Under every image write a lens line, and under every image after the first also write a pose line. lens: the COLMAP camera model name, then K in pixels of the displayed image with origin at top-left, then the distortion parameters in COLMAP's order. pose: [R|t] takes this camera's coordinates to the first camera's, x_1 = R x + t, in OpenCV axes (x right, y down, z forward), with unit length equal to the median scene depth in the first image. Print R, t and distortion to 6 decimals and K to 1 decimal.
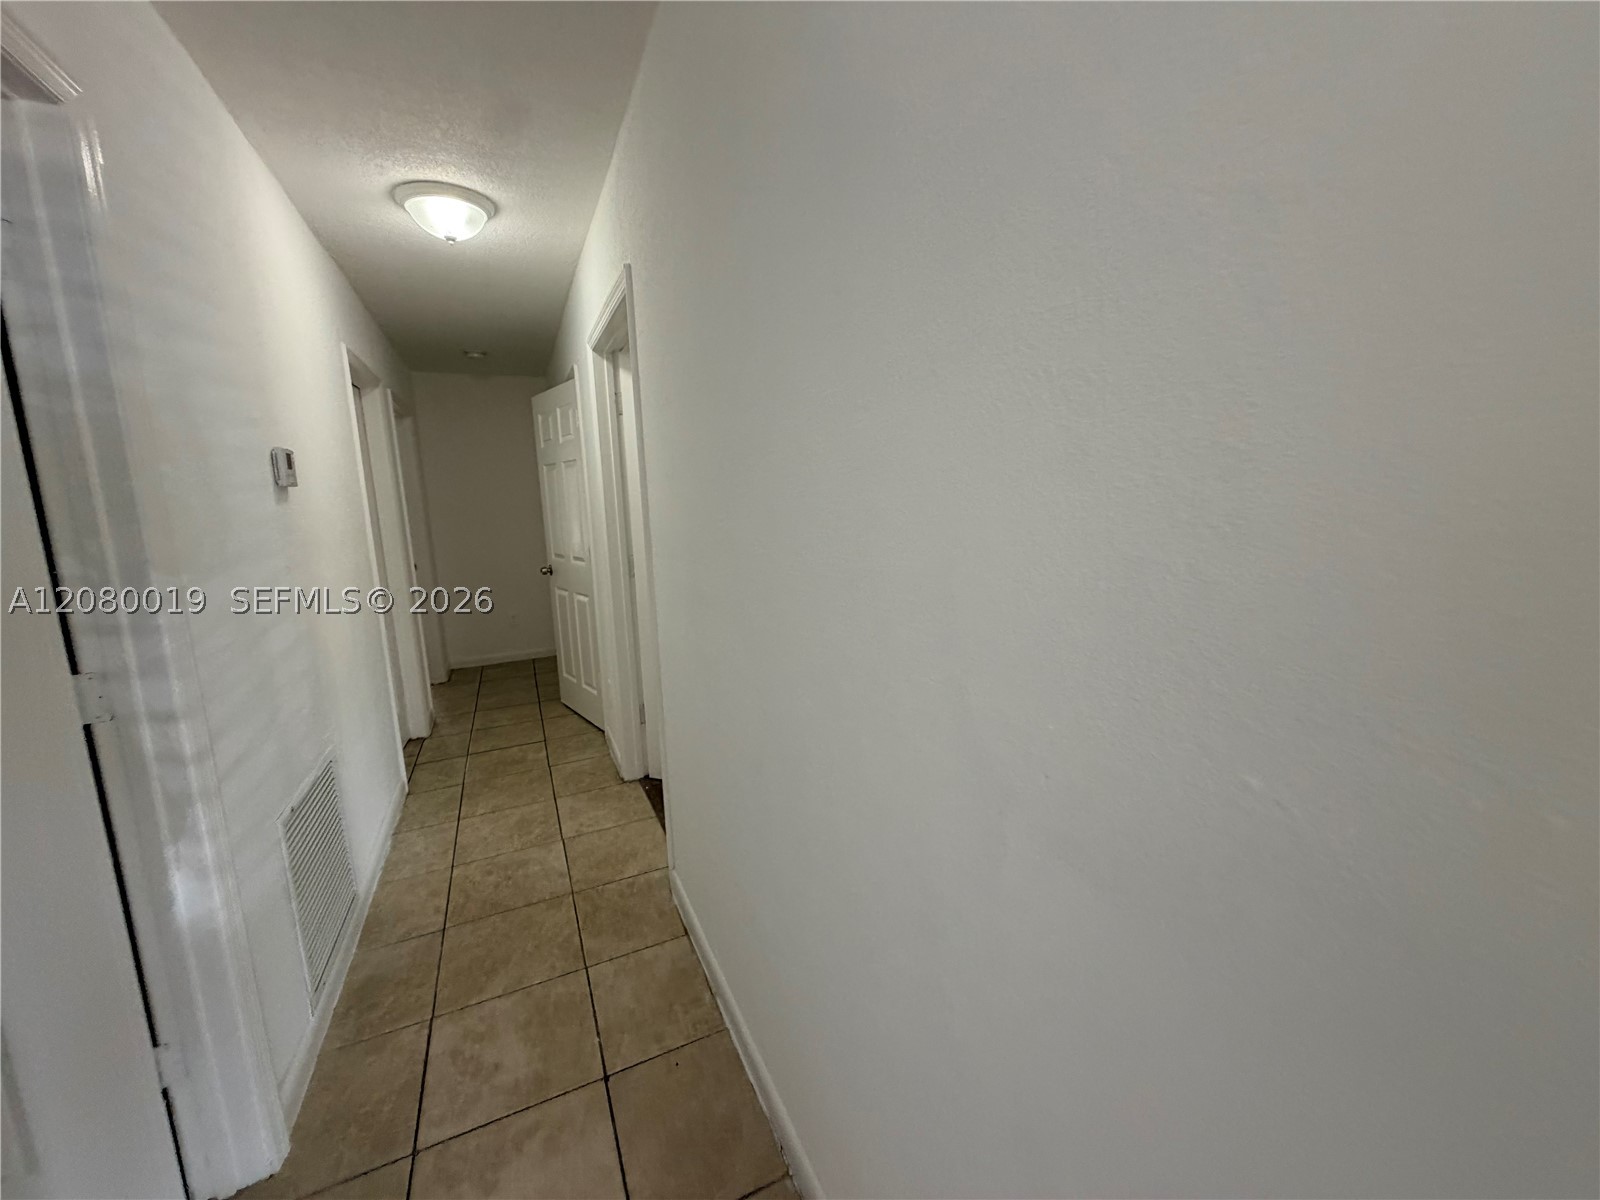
lens RADIAL K [[637.6, 0, 770.8], [0, 637.6, 592.5], [0, 0, 1]] dist [0.046648, -0.000056]
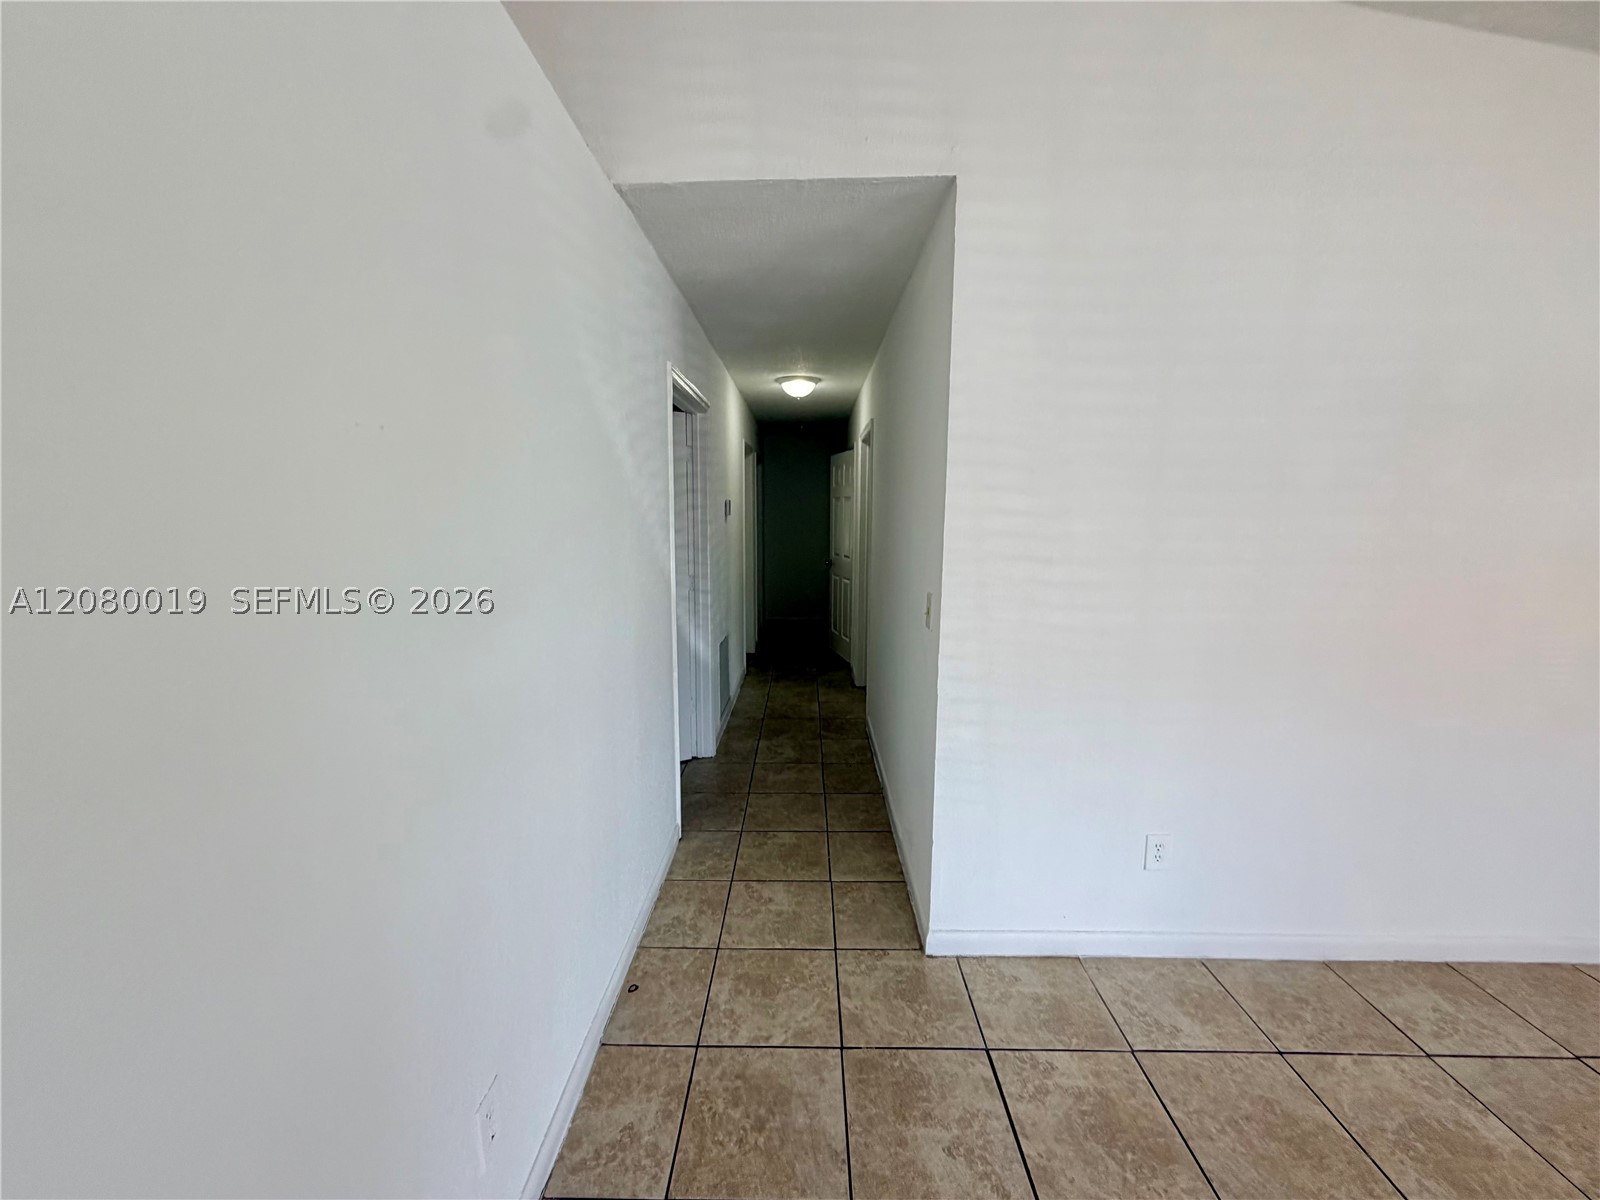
lens RADIAL K [[634.7, 0, 792.9], [0, 634.7, 599.9], [0, 0, 1]] dist [-0.002310, -0.000373]
pose [[0.912300, 0.096497, -0.397990, 0.307233], [-0.099410, 0.994957, 0.013364, 0.065934], [0.397272, 0.027372, 0.917292, -0.713620]]
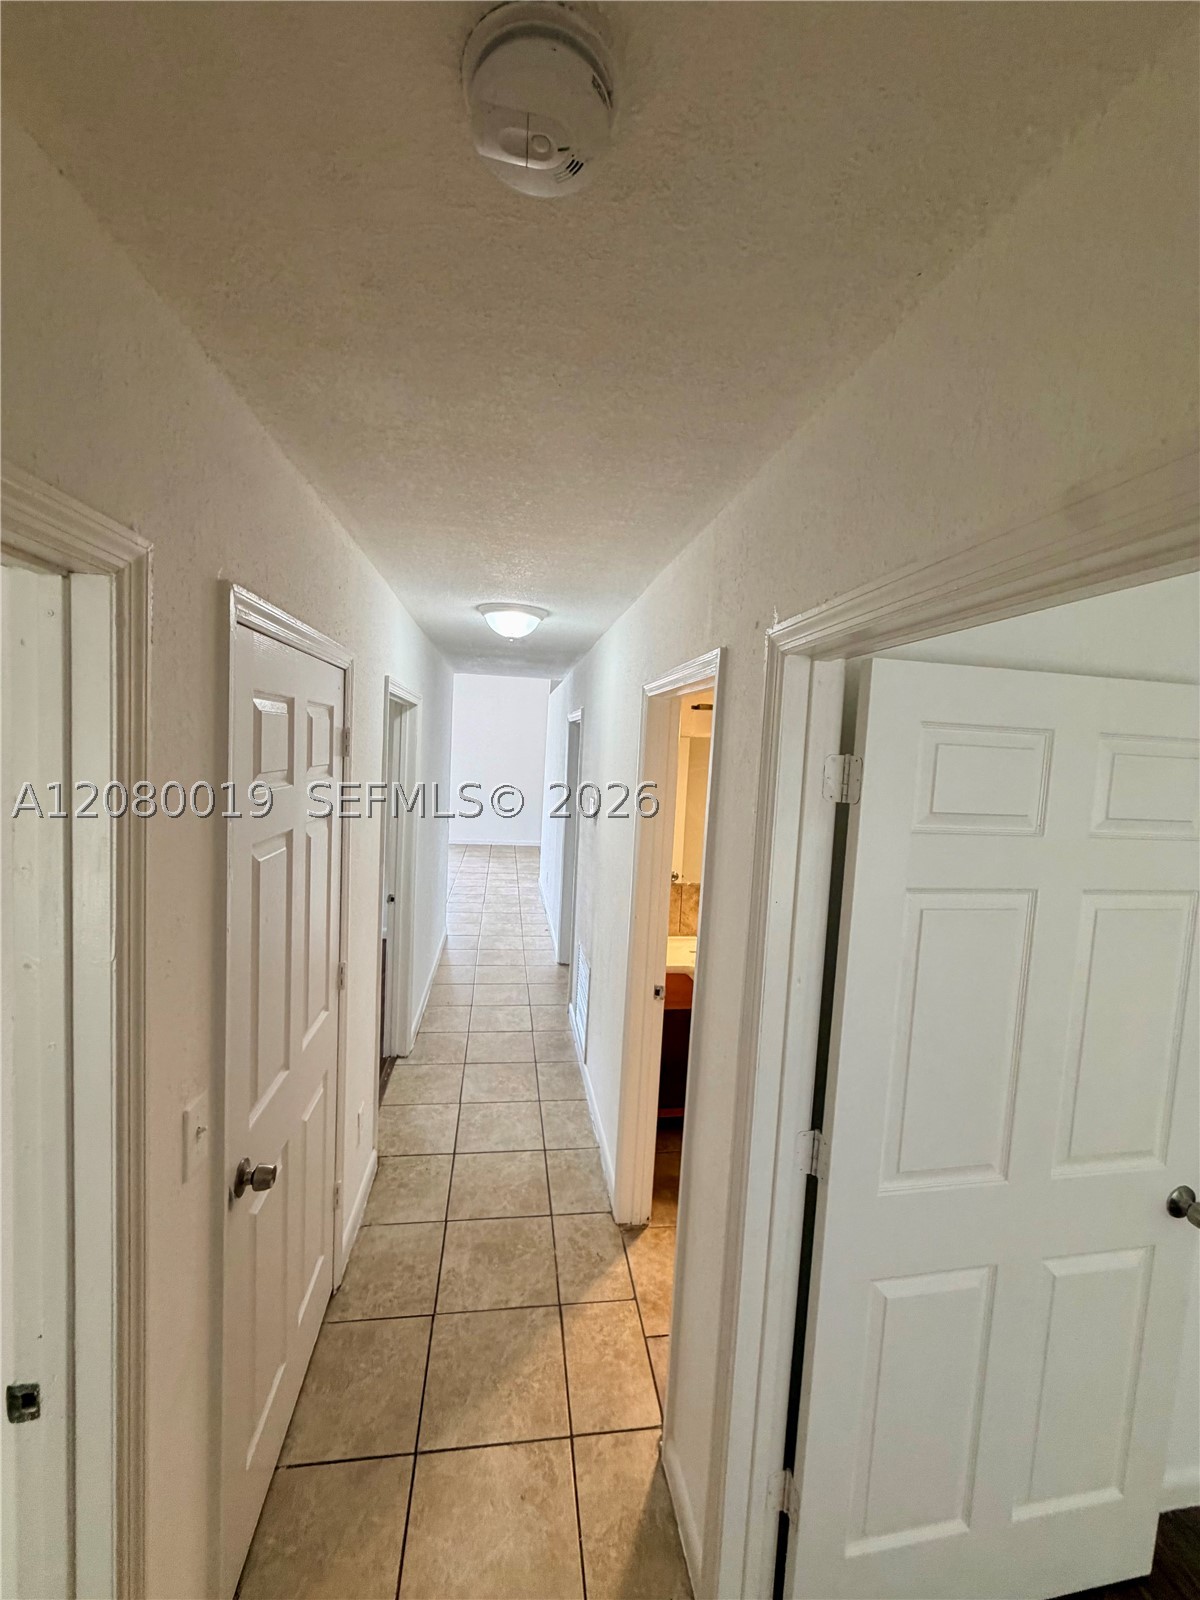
lens RADIAL K [[634.7, 0, 600.0], [0, 634.7, 800.0], [0, 0, 1]] dist [-0.002310, -0.000373]
pose [[-0.969411, -0.029054, 0.243717, -0.843714], [0.026148, 0.975093, 0.220250, -0.433443], [-0.244045, 0.219886, -0.944506, 1.915520]]
